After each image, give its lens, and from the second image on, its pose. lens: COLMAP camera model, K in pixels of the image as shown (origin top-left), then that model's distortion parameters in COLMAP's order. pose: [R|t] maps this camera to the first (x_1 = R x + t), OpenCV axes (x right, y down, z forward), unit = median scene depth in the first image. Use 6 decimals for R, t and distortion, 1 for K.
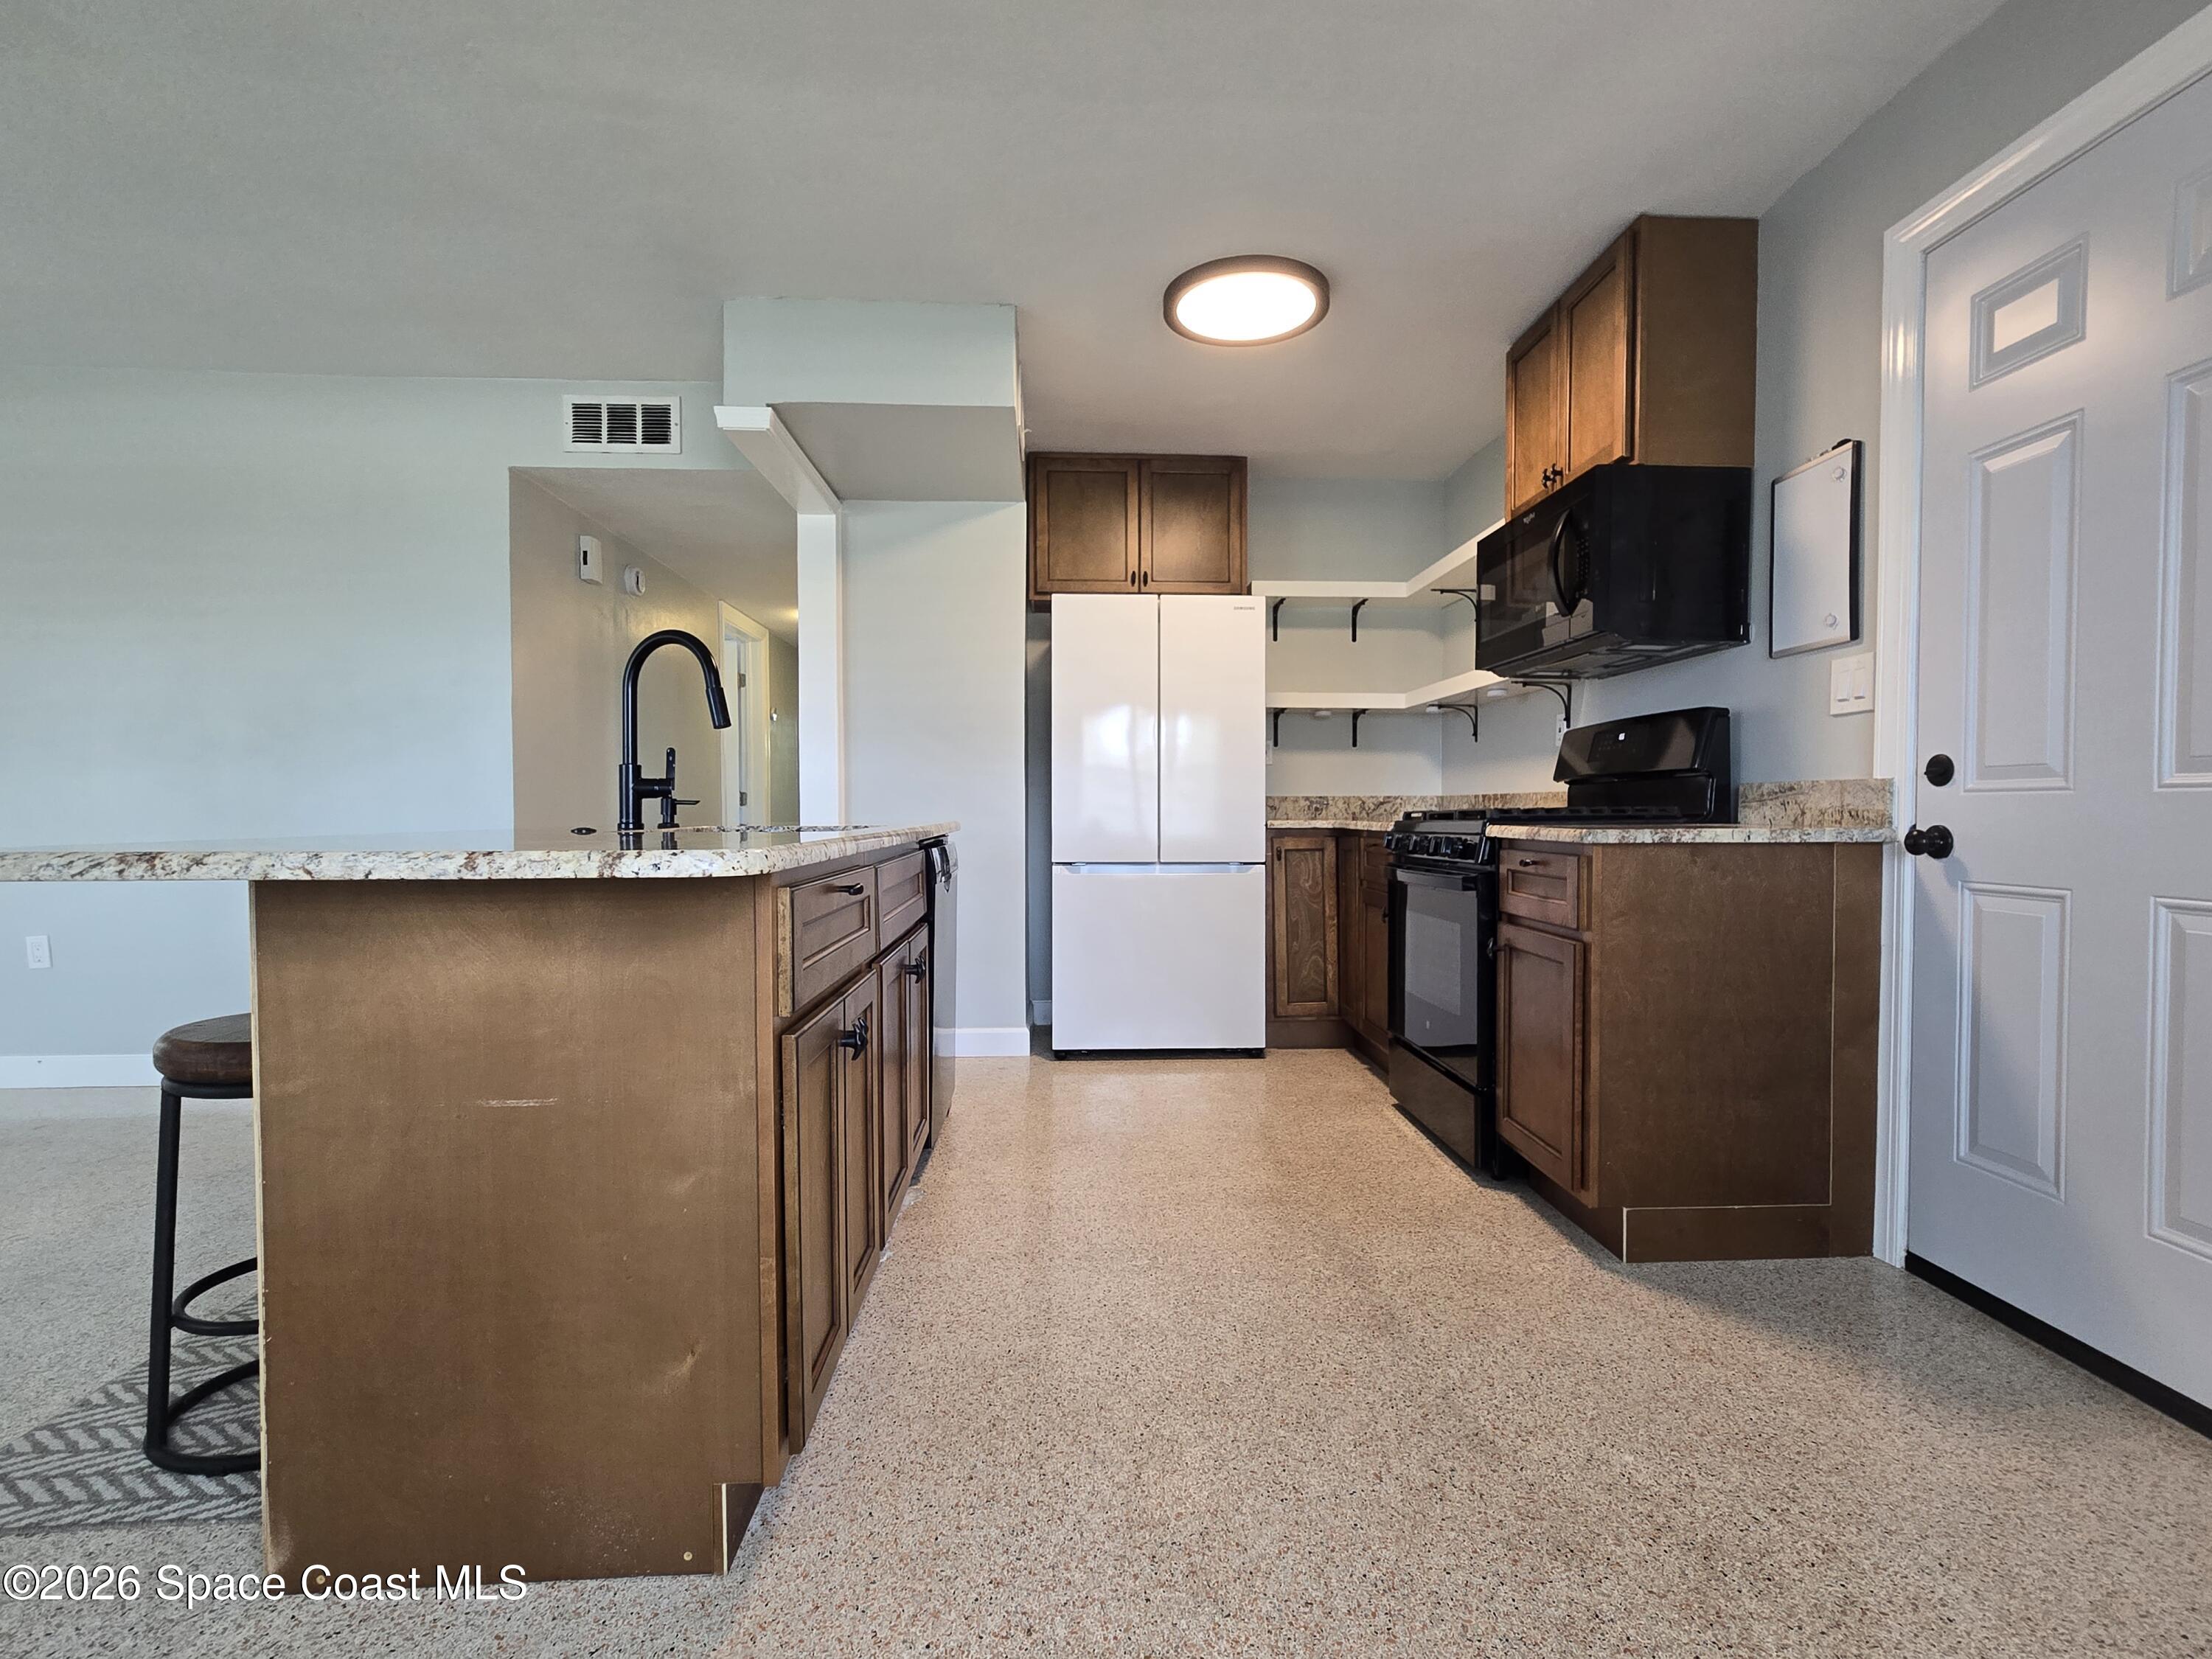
lens RADIAL K [[1042.8, 0, 1116.4], [0, 1042.8, 839.0], [0, 0, 1]] dist [0.002090, 0.000195]
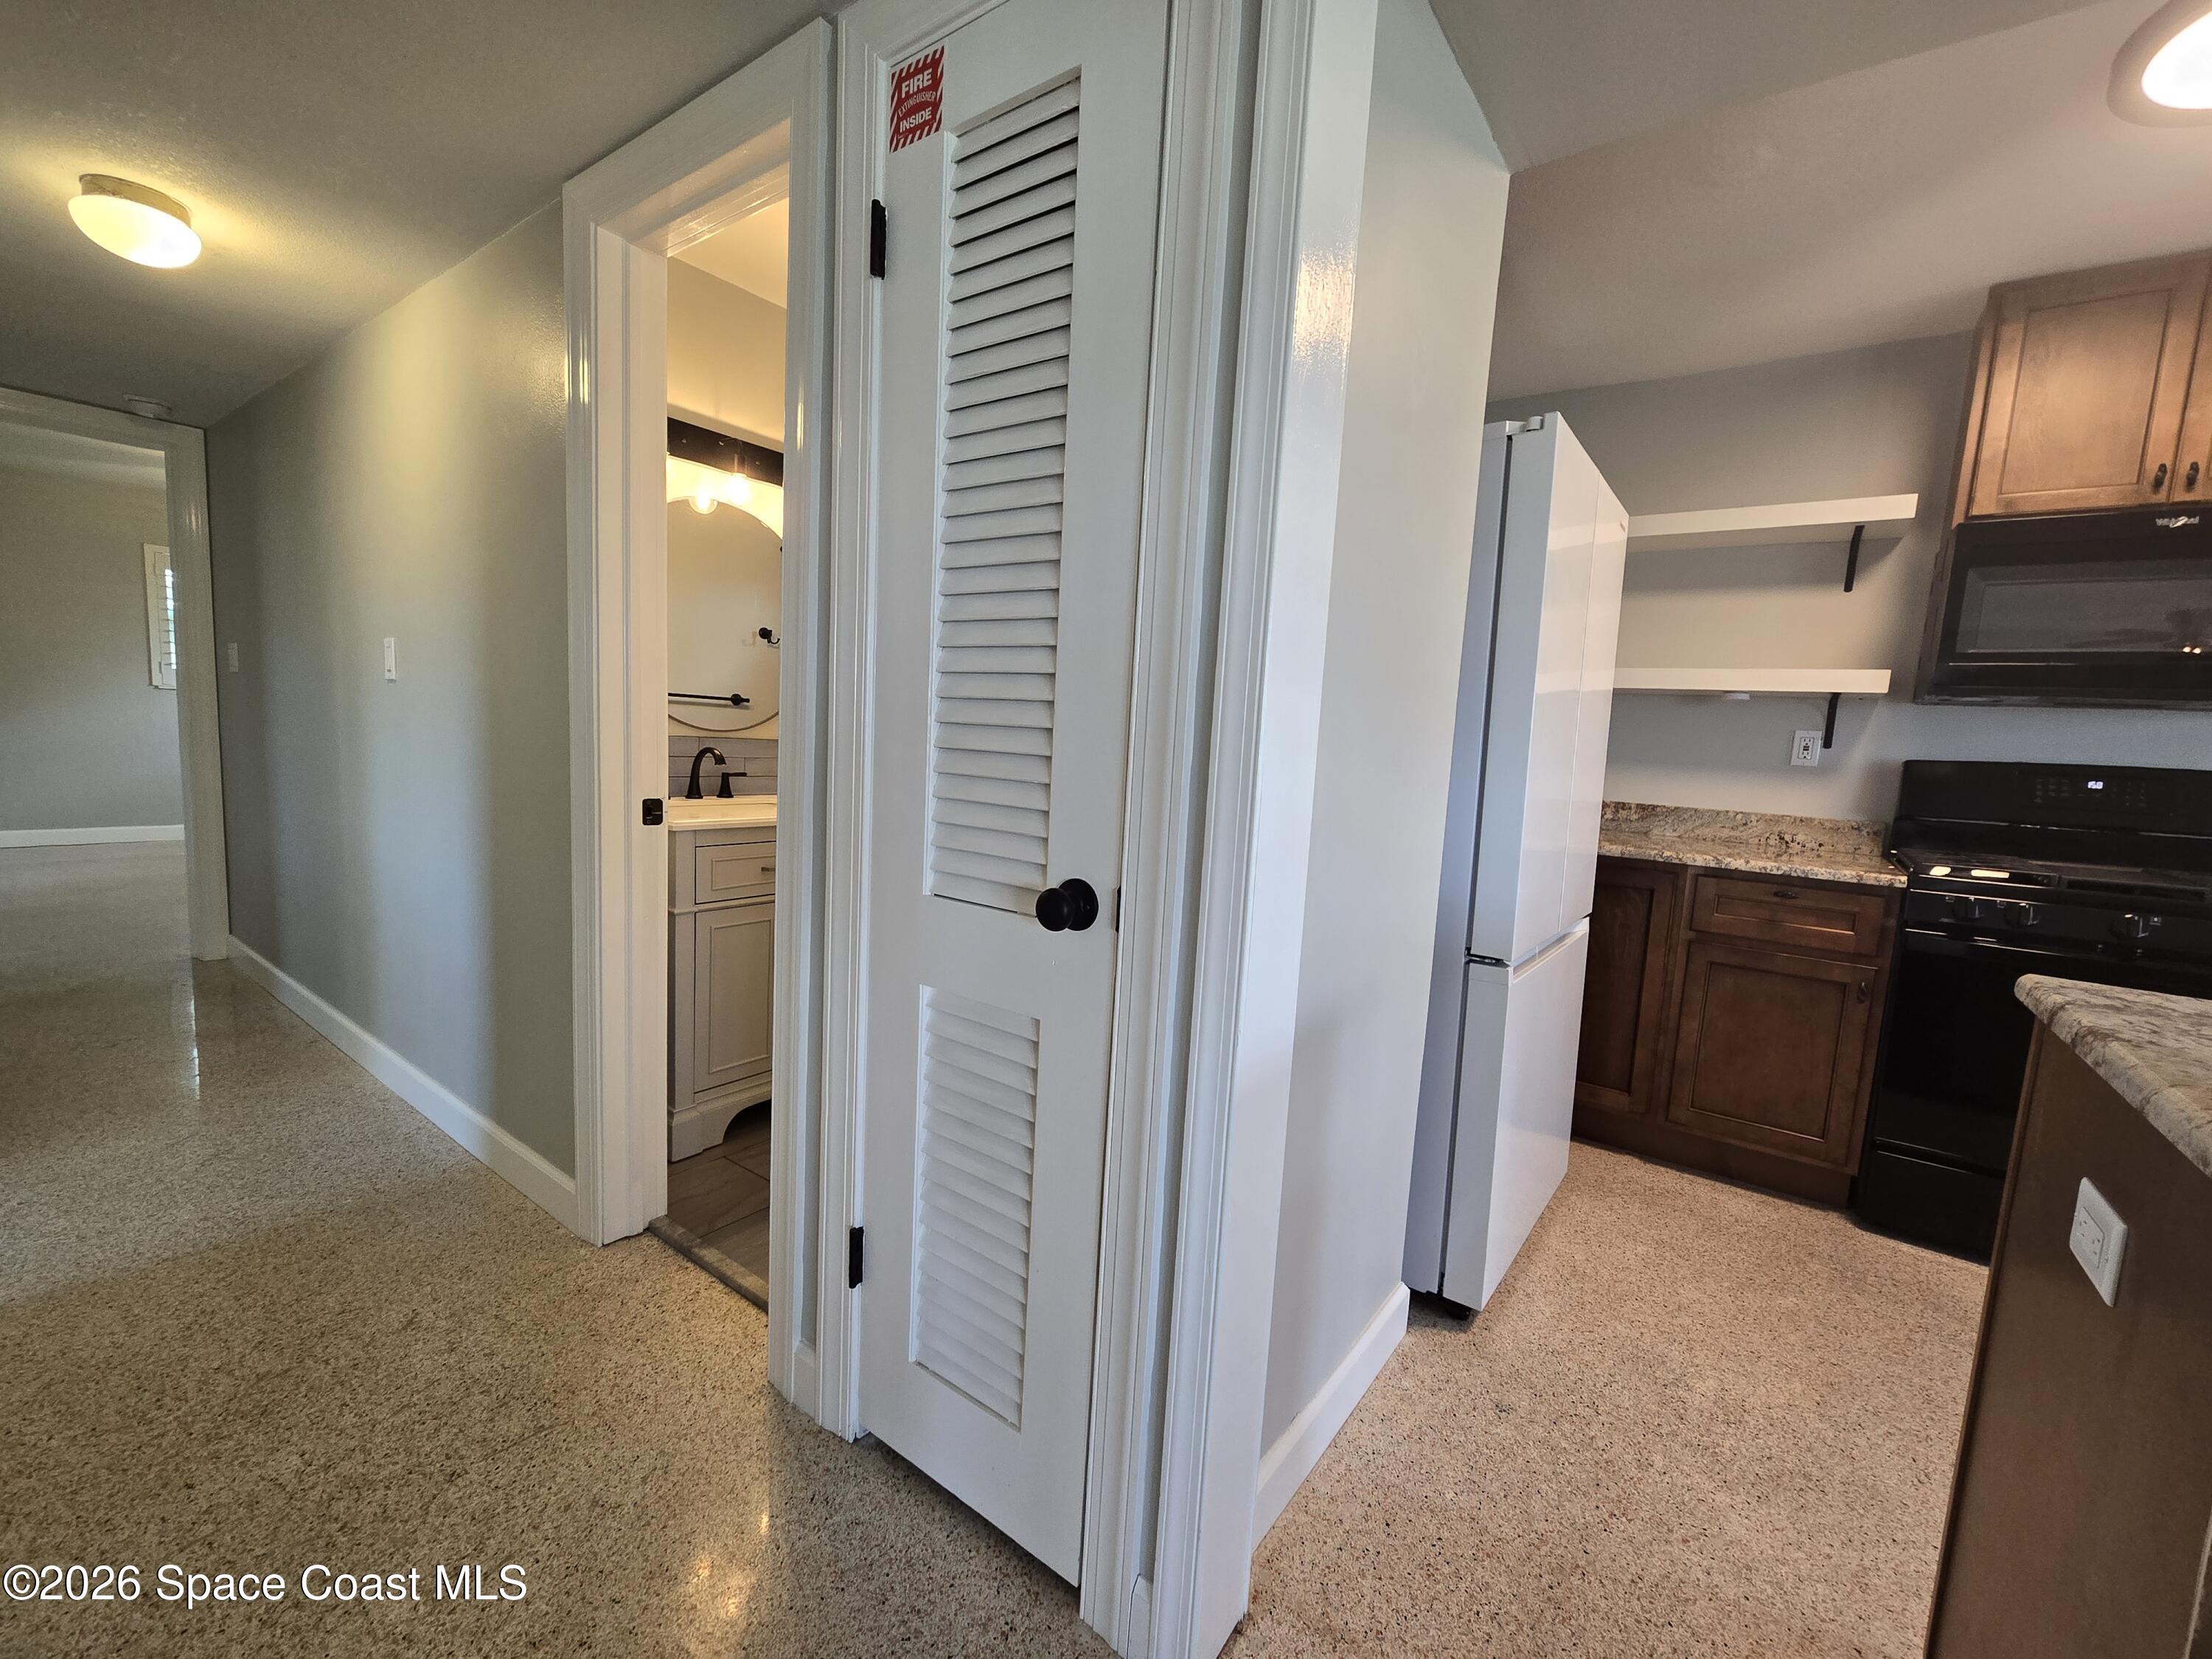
lens RADIAL K [[915.0, 0, 1121.4], [0, 915.0, 837.6], [0, 0, 1]] dist [0.003941, 0.000009]
pose [[0.629676, -0.050809, 0.775194, -0.569005], [-0.036359, 0.994838, 0.094739, -0.080461], [-0.776007, -0.087840, 0.624578, 0.953956]]
